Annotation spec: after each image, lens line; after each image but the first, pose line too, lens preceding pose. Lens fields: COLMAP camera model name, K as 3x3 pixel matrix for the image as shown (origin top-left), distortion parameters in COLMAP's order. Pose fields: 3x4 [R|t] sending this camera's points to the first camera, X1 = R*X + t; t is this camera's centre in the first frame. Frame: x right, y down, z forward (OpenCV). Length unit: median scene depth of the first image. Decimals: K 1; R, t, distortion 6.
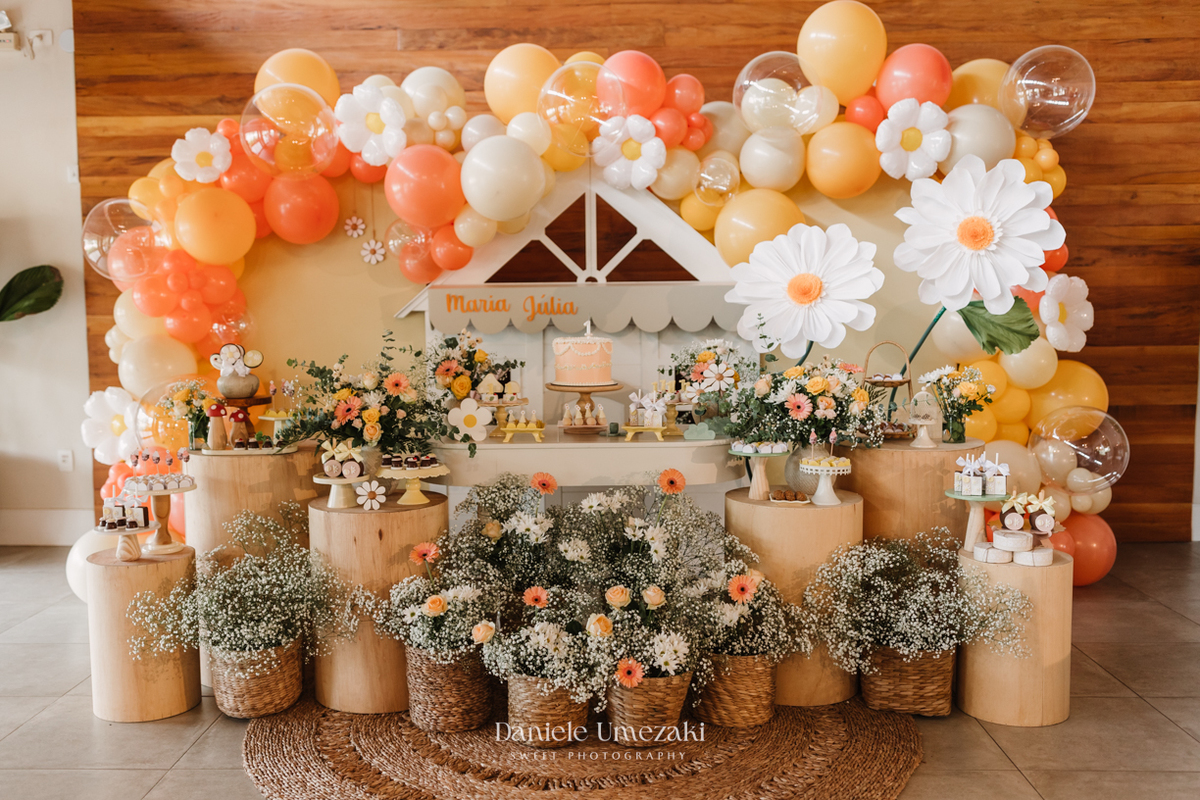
lens RADIAL K [[1137.3, 0, 588.1], [0, 1137.3, 393.5], [0, 0, 1]] dist [0.010481, -0.010133]
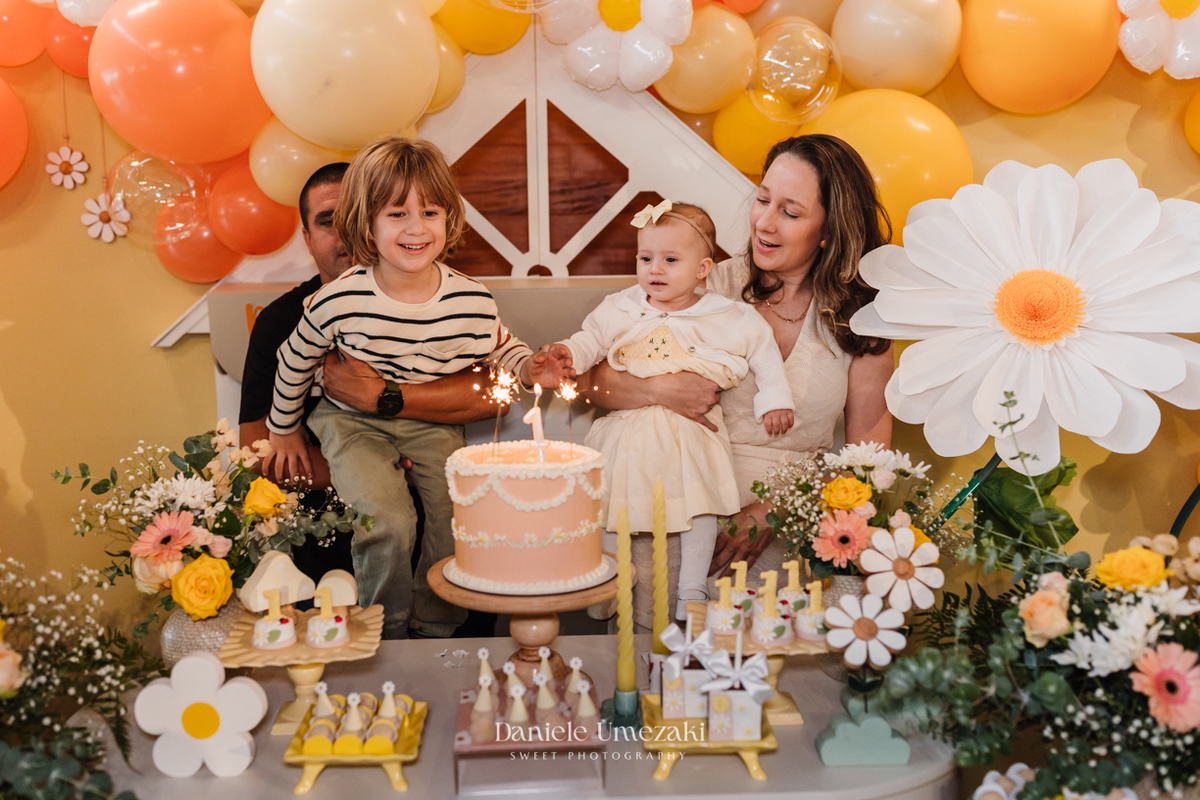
lens RADIAL K [[1137.3, 0, 588.1], [0, 1137.3, 393.5], [0, 0, 1]] dist [0.010481, -0.010133]
pose [[0.998480, -0.010115, 0.054185, -0.003816], [0.008098, 0.999271, 0.037304, -0.068040], [-0.054523, -0.036808, 0.997834, 0.515809]]
